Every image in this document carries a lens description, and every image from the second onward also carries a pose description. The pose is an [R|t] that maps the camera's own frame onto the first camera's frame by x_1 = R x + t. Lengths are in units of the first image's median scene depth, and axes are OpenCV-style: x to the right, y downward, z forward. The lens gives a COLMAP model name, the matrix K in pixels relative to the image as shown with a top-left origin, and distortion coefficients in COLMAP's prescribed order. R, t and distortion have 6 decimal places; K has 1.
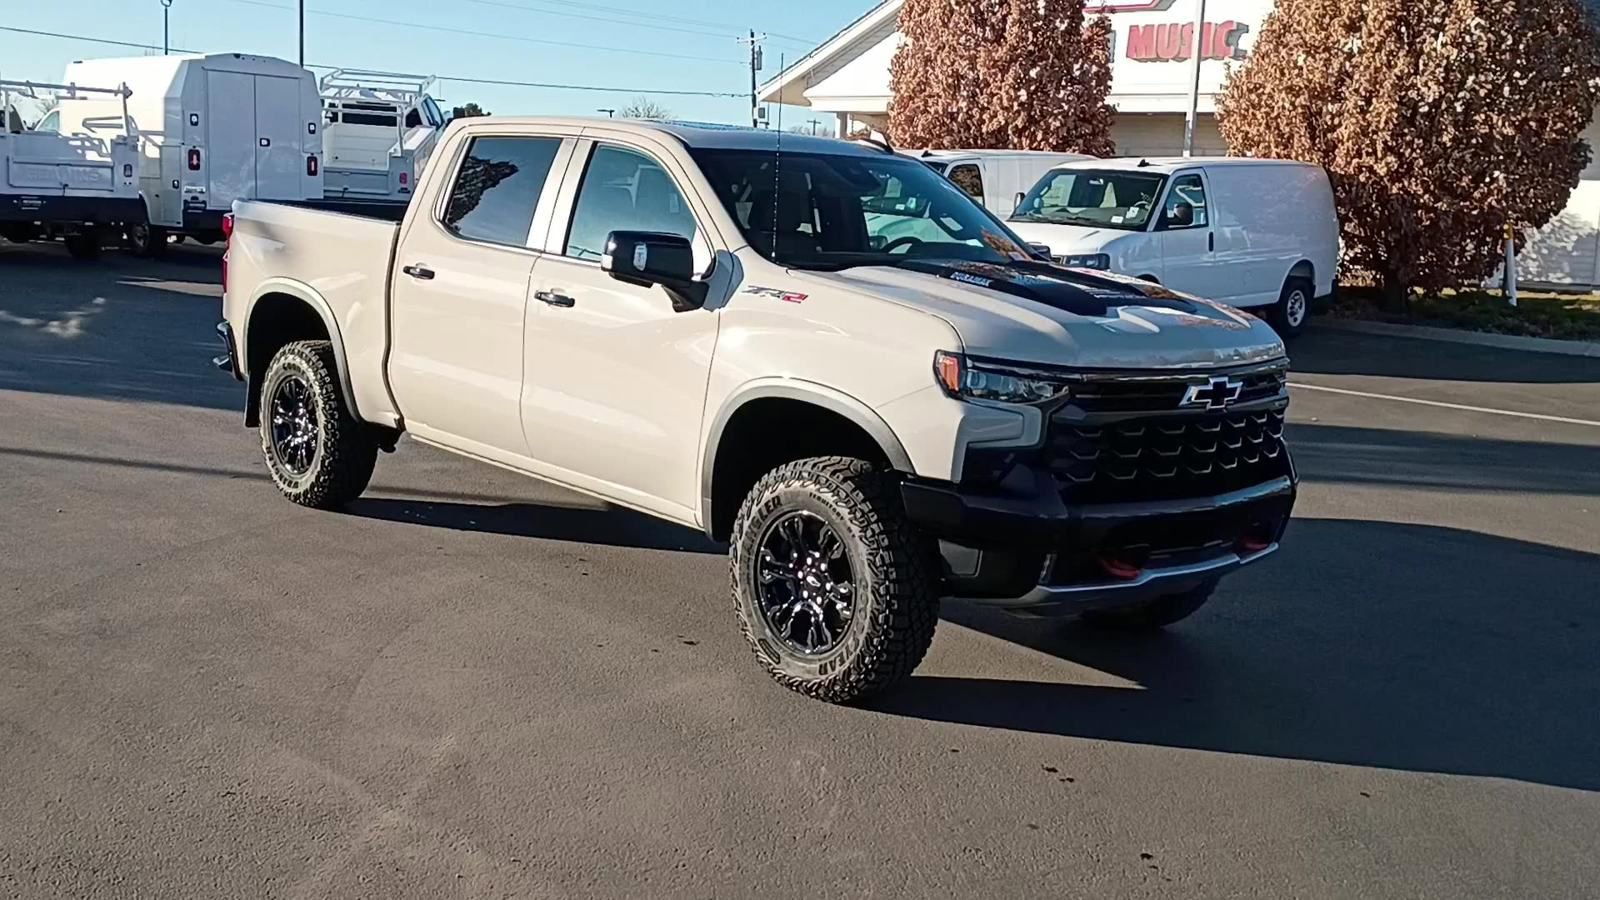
lens RADIAL K [[1667.3, 0, 772.0], [0, 1667.3, 420.6], [0, 0, 1]] dist [0.042062, 0.000000]
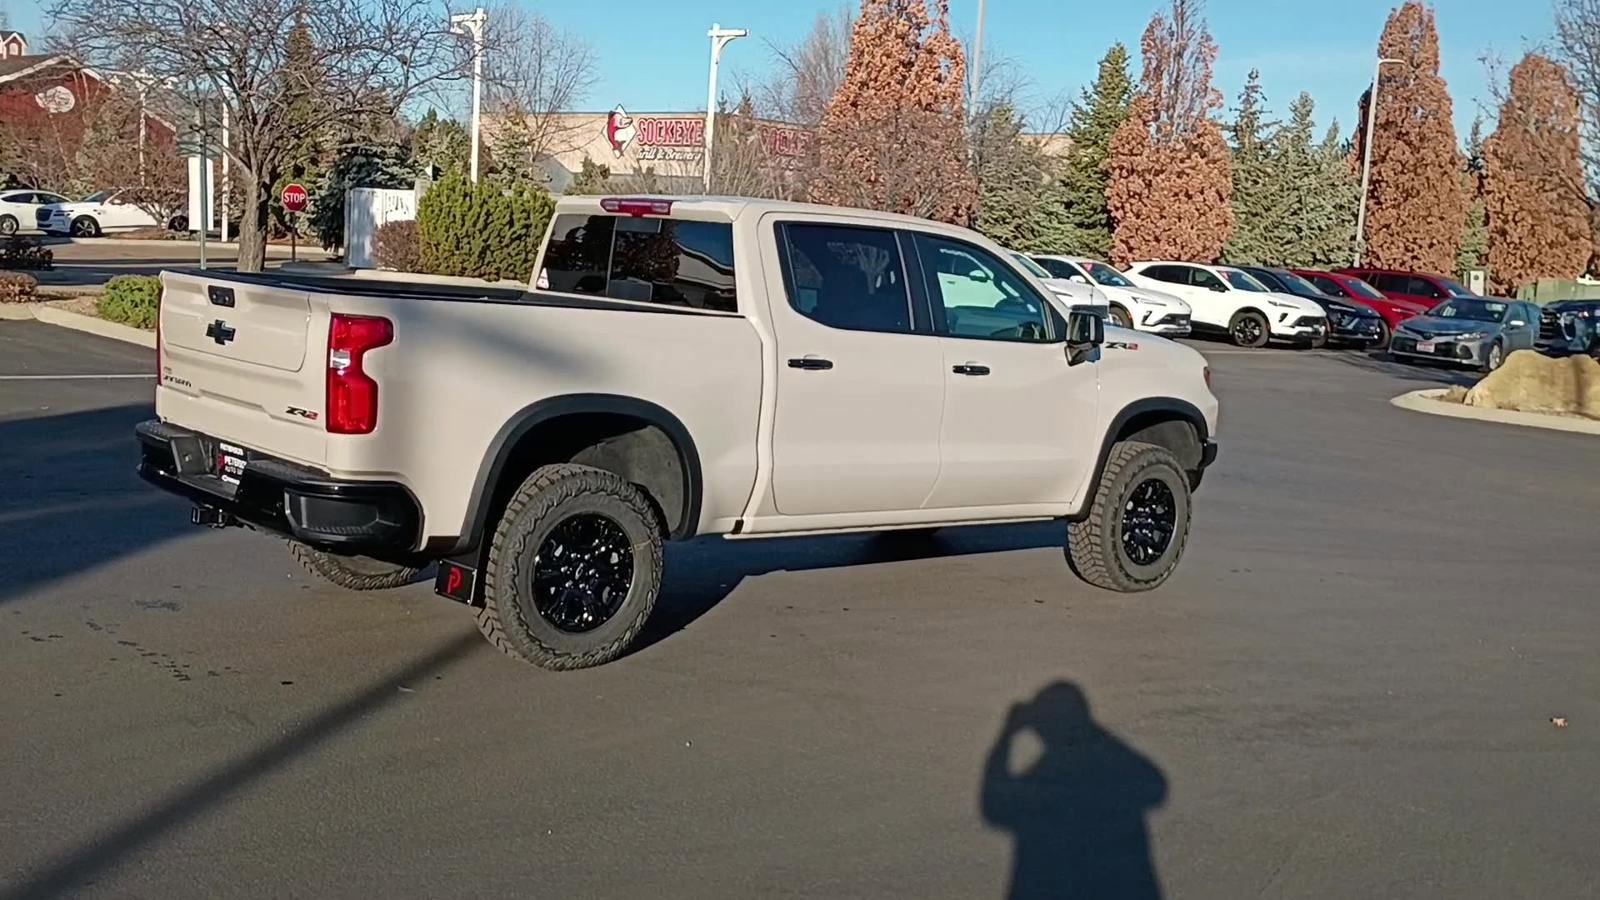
lens RADIAL K [[1667.3, 0, 795.6], [0, 1667.3, 427.4], [0, 0, 1]] dist [0.042062, 0.000000]
pose [[0.014414, -0.159797, 0.987045, -1.076256], [0.073468, 0.984648, 0.158337, -0.187719], [-0.997193, 0.070234, 0.025933, 0.881072]]
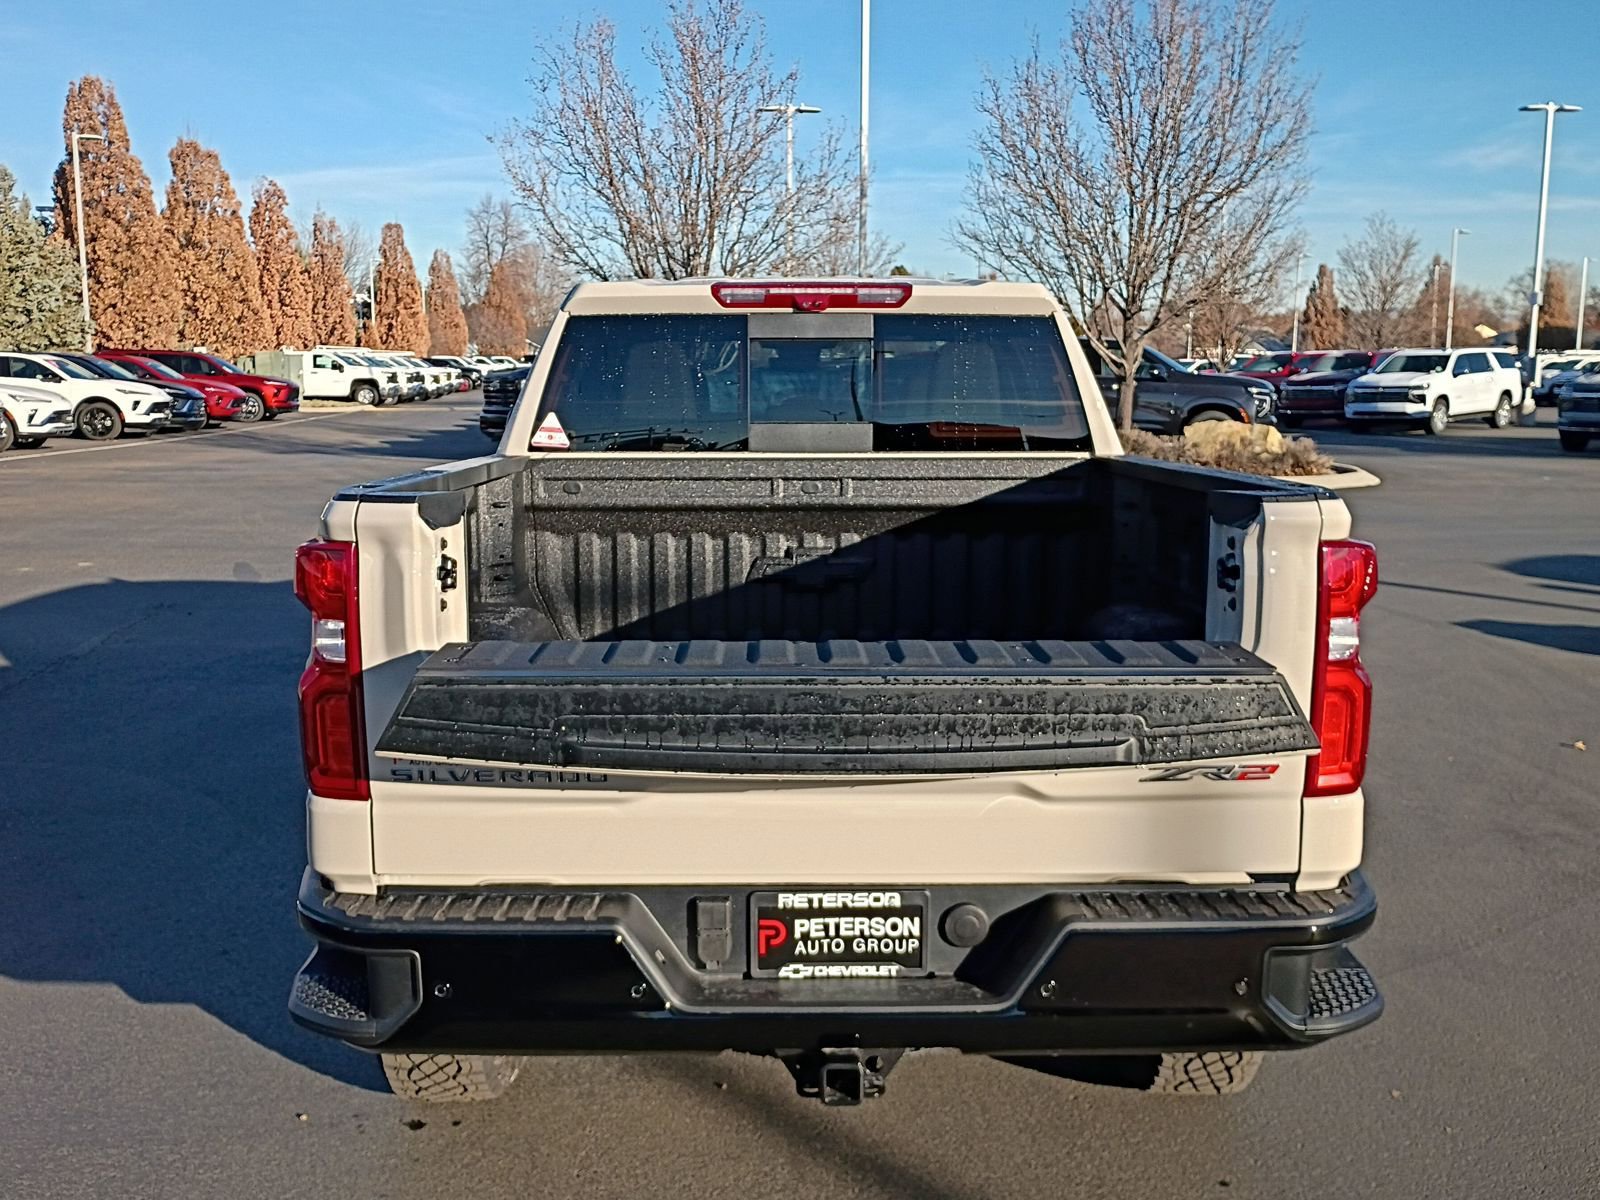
lens RADIAL K [[1508.2, 0, 802.0], [0, 1508.2, 606.7], [0, 0, 1]] dist [0.014944, 0.000000]
pose [[-0.750693, -0.156742, 0.641788, -0.467346], [0.048719, 0.955669, 0.290386, -0.216121], [-0.658852, 0.249258, -0.709778, 1.381689]]
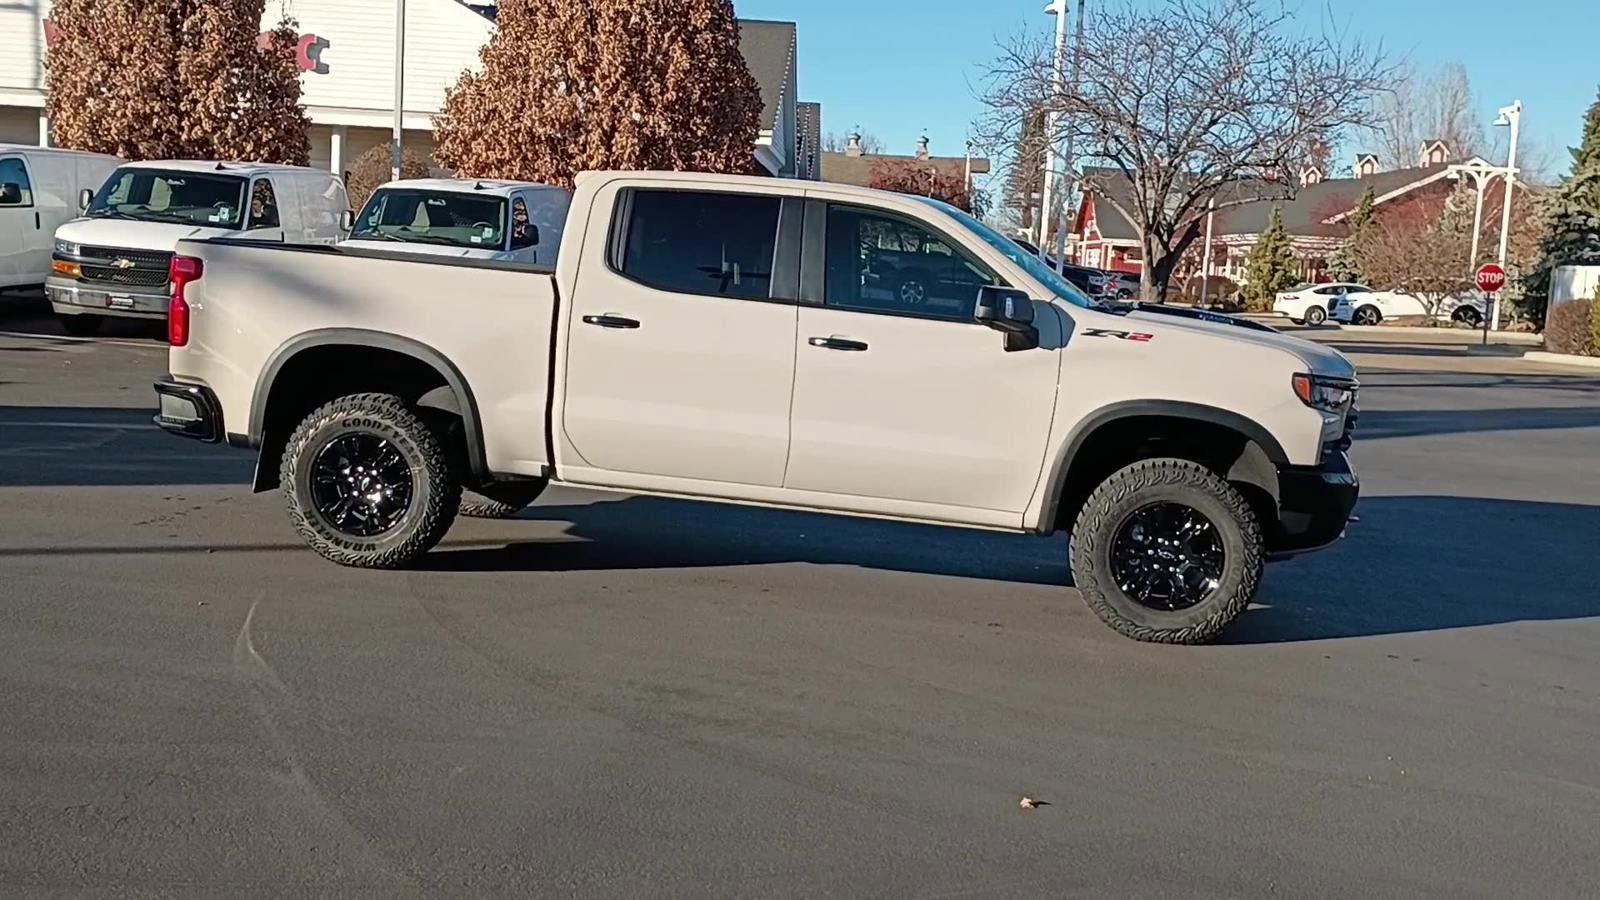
lens RADIAL K [[1667.3, 0, 787.4], [0, 1667.3, 433.3], [0, 0, 1]] dist [0.042062, 0.000000]
pose [[0.764995, -0.072247, 0.639971, -0.707630], [0.066133, 0.997247, 0.033528, -0.042065], [-0.640632, 0.016674, 0.767667, 0.124171]]
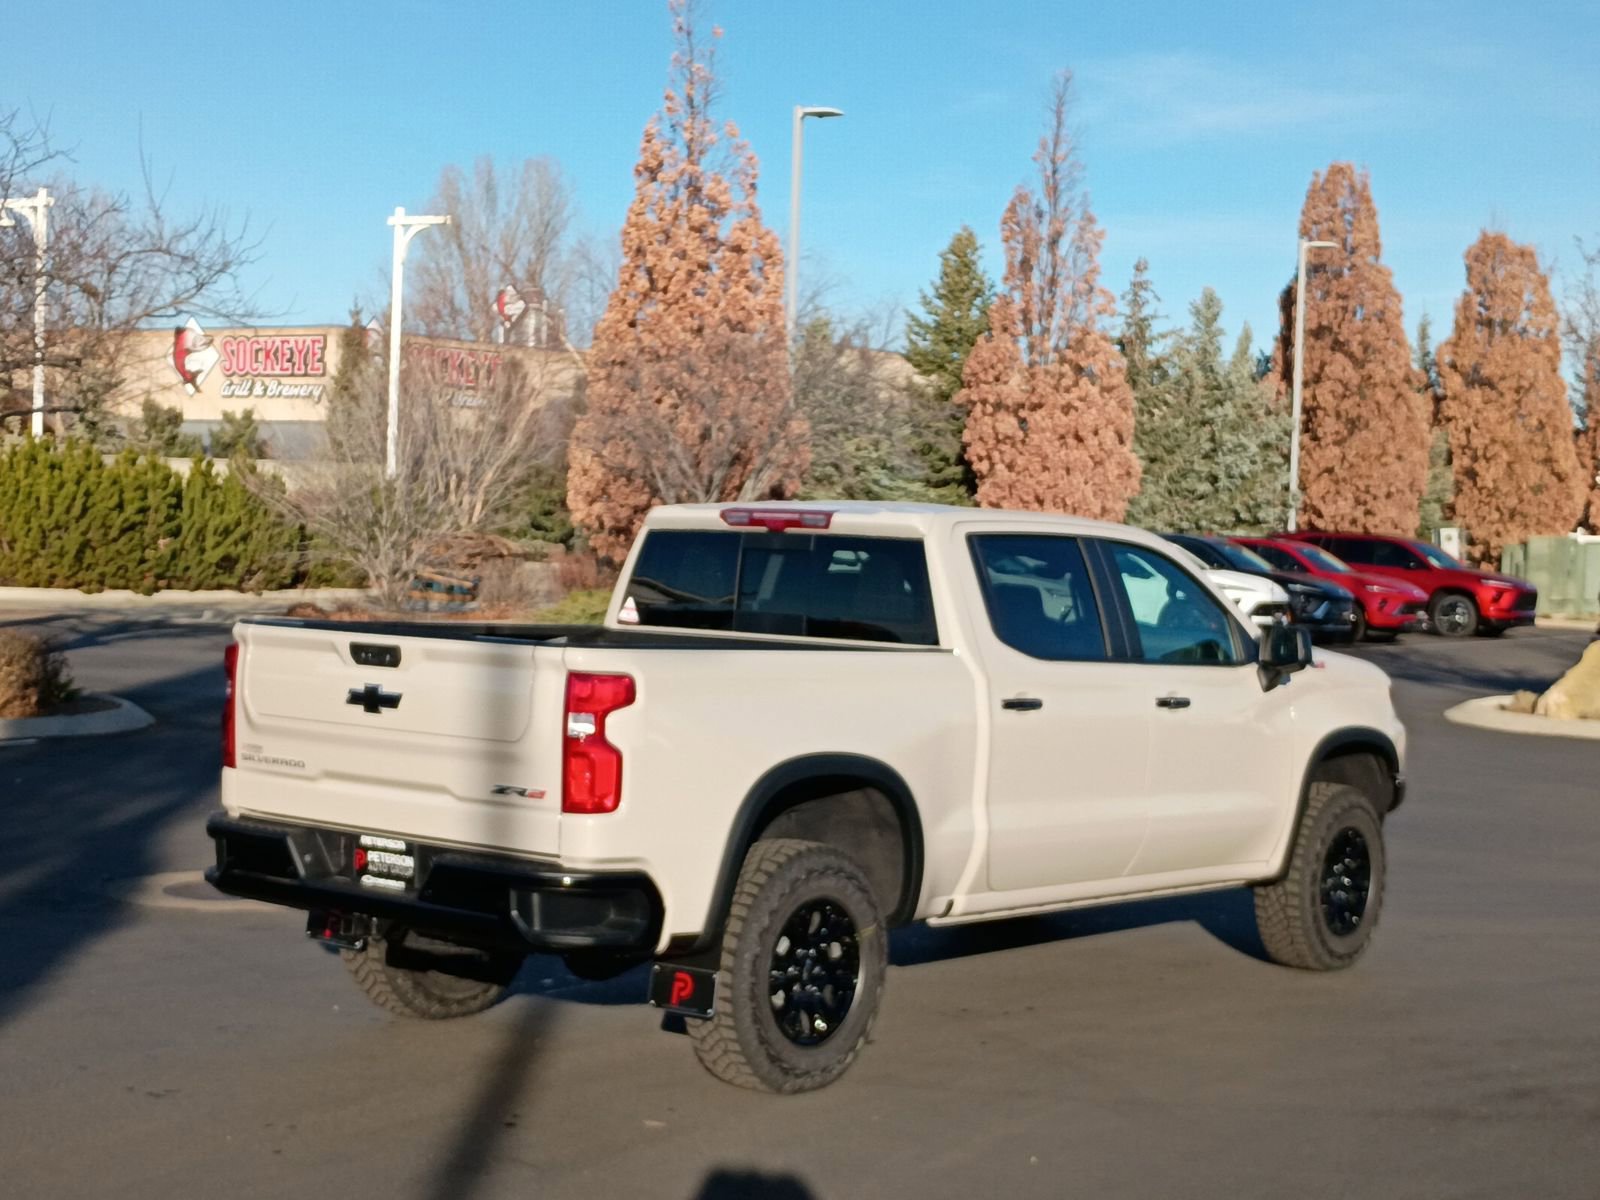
lens RADIAL K [[2521.3, 0, 794.2], [0, 2521.3, 590.6], [0, 0, 1]] dist [0.039689, 0.000000]
pose [[-0.140736, -0.082393, 0.986613, -1.268787], [0.095497, 0.990755, 0.096362, -0.246049], [-0.985431, 0.107780, -0.131566, 1.134640]]
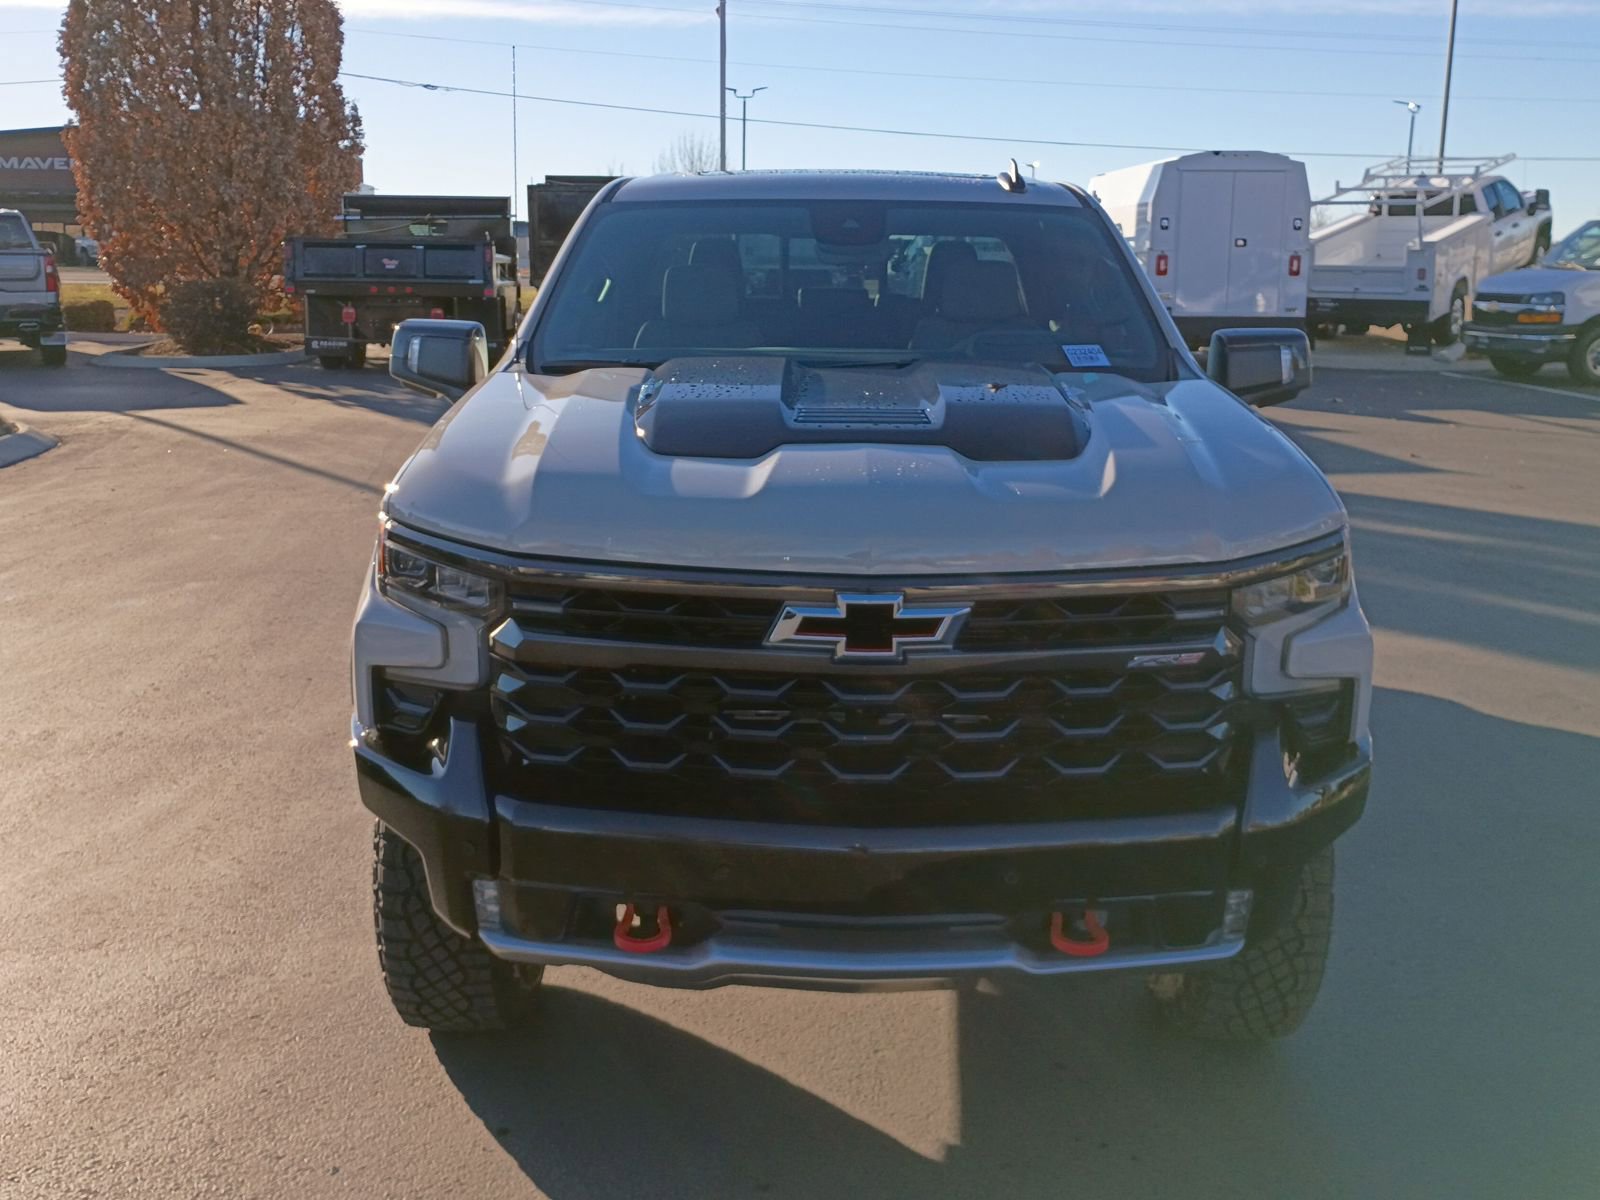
lens RADIAL K [[1582.4, 0, 787.1], [0, 1582.4, 601.4], [0, 0, 1]] dist [0.050379, 0.000000]
pose [[0.731361, 0.101372, -0.674415, 0.377168], [-0.067921, 0.994801, 0.075874, -0.038748], [0.678600, -0.009684, 0.734444, 0.425906]]
